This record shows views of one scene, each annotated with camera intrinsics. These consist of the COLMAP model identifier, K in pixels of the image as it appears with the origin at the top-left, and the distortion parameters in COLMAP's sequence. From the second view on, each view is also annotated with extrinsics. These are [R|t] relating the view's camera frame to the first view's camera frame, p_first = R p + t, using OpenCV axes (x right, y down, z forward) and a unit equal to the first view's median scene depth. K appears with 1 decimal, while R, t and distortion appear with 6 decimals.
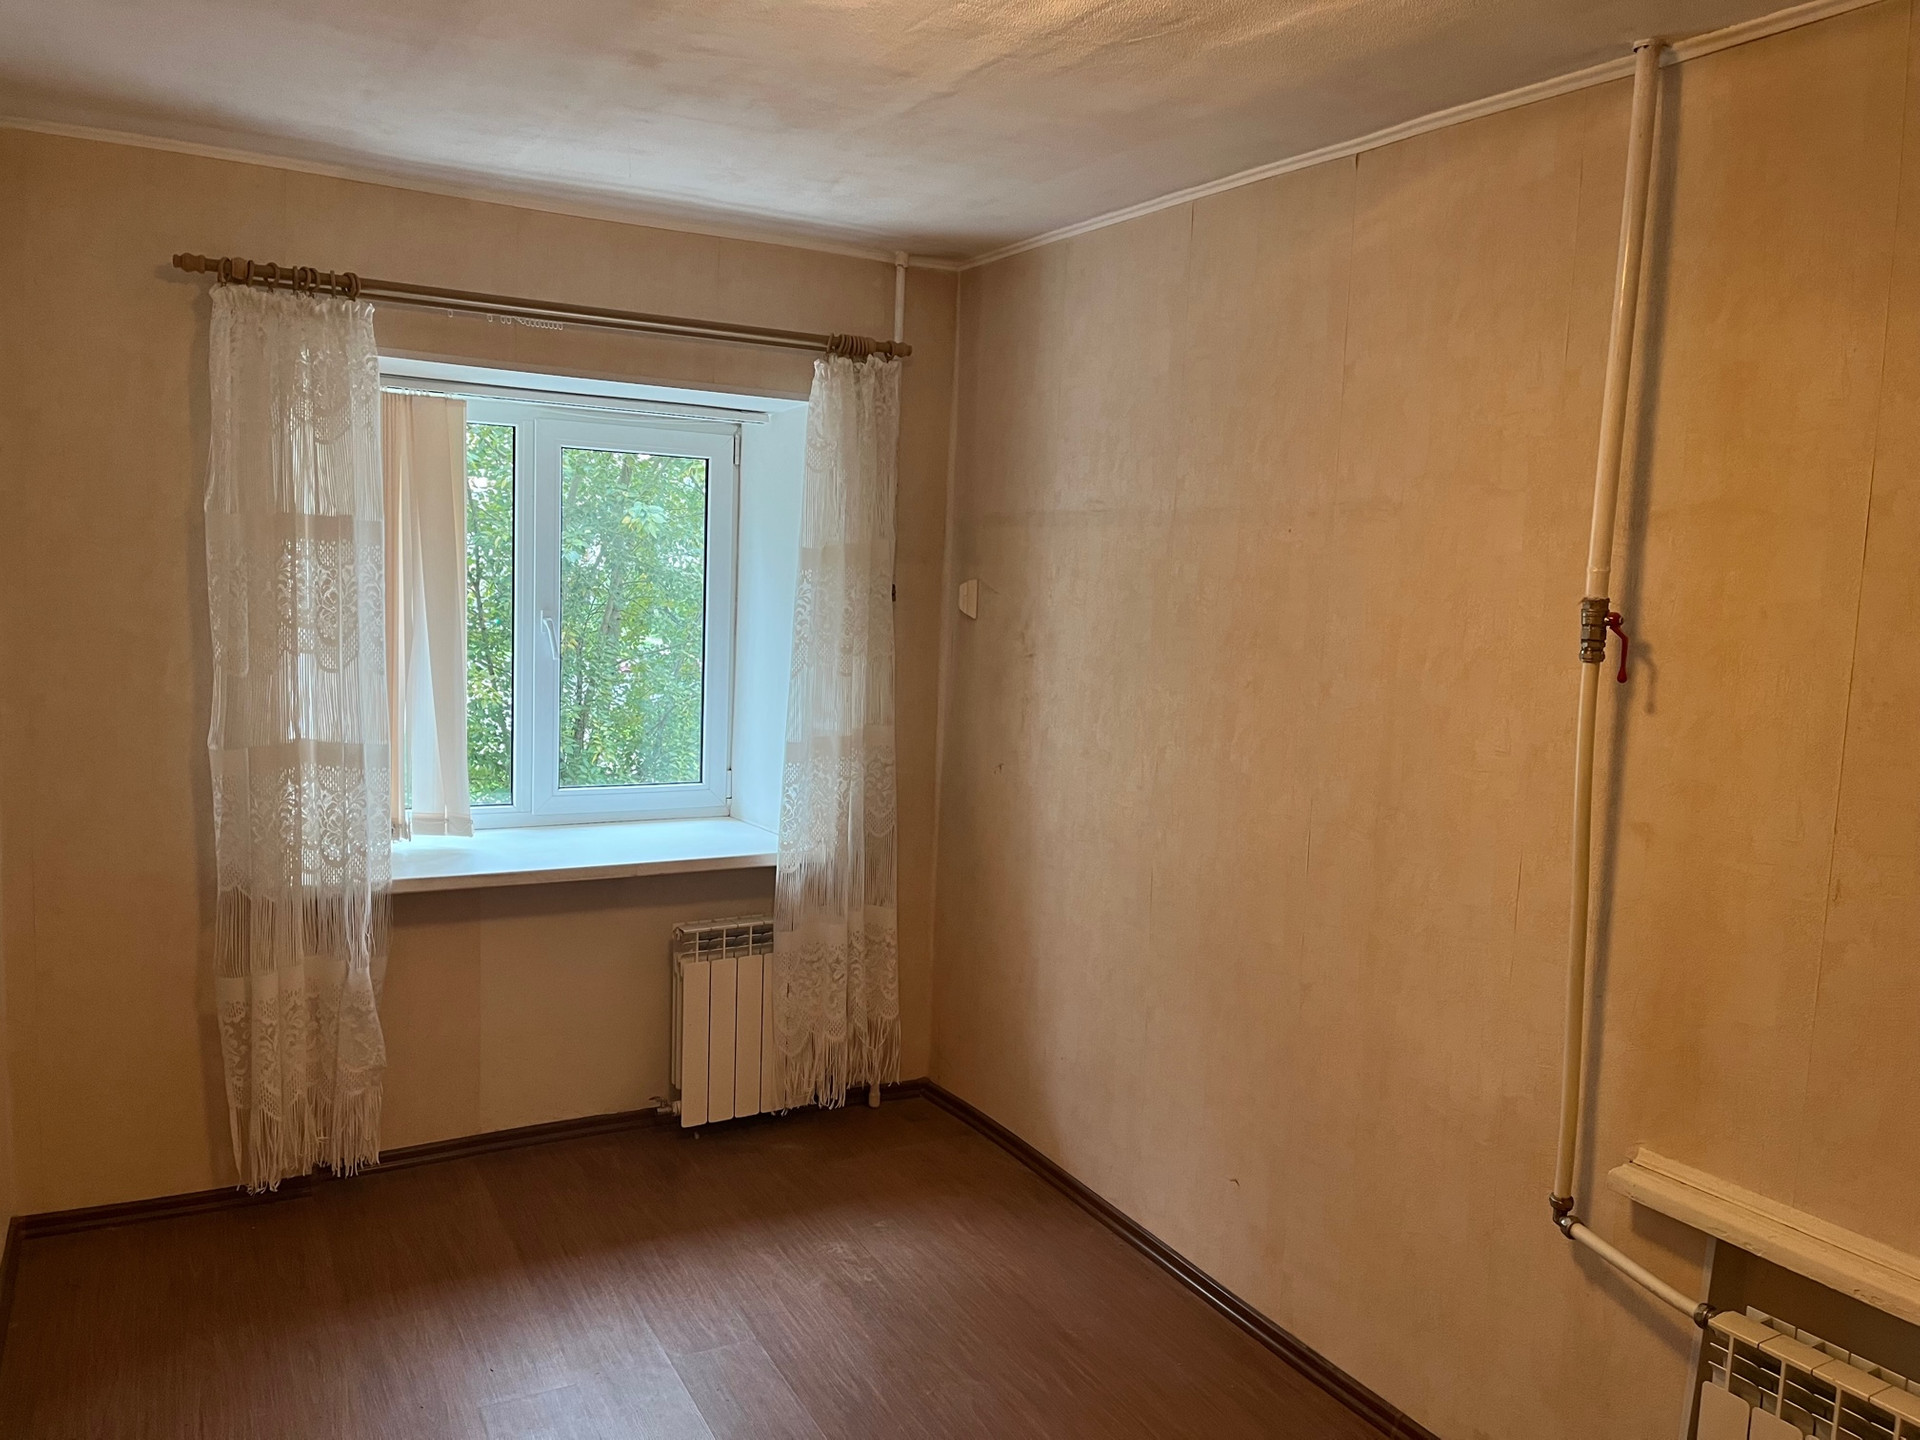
lens RADIAL K [[1450.8, 0, 954.8], [0, 1450.8, 723.3], [0, 0, 1]] dist [0.039182, -0.021190]
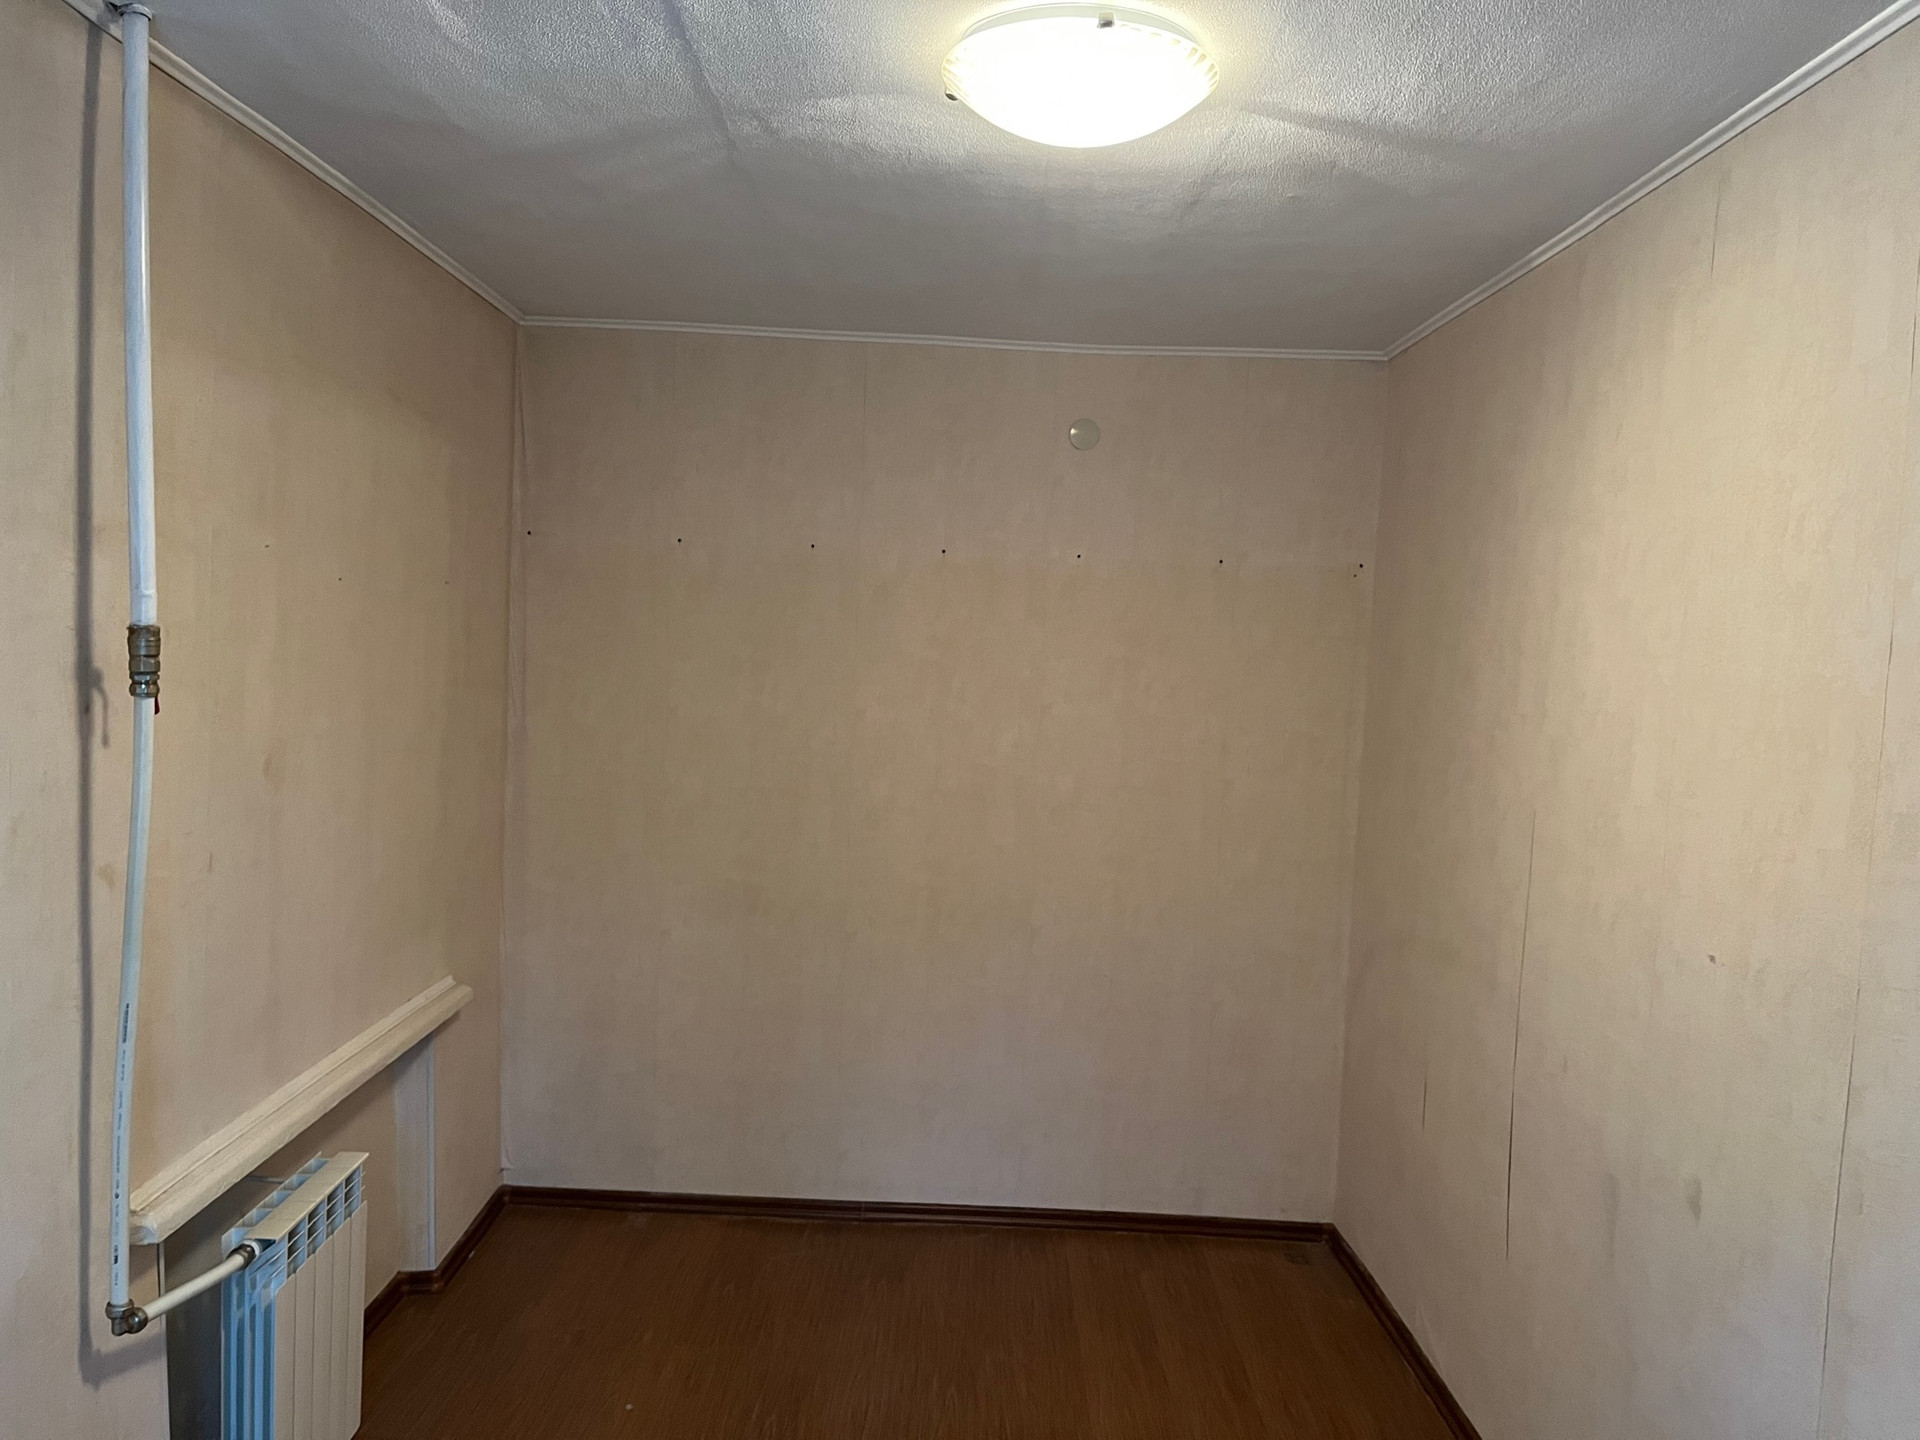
lens RADIAL K [[1450.8, 0, 959.5], [0, 1450.8, 726.0], [0, 0, 1]] dist [0.039182, -0.021190]
pose [[-0.870416, -0.113817, 0.478980, -0.426686], [-0.026414, 0.982305, 0.185418, -0.203241], [-0.491608, 0.148739, -0.858020, 1.522553]]
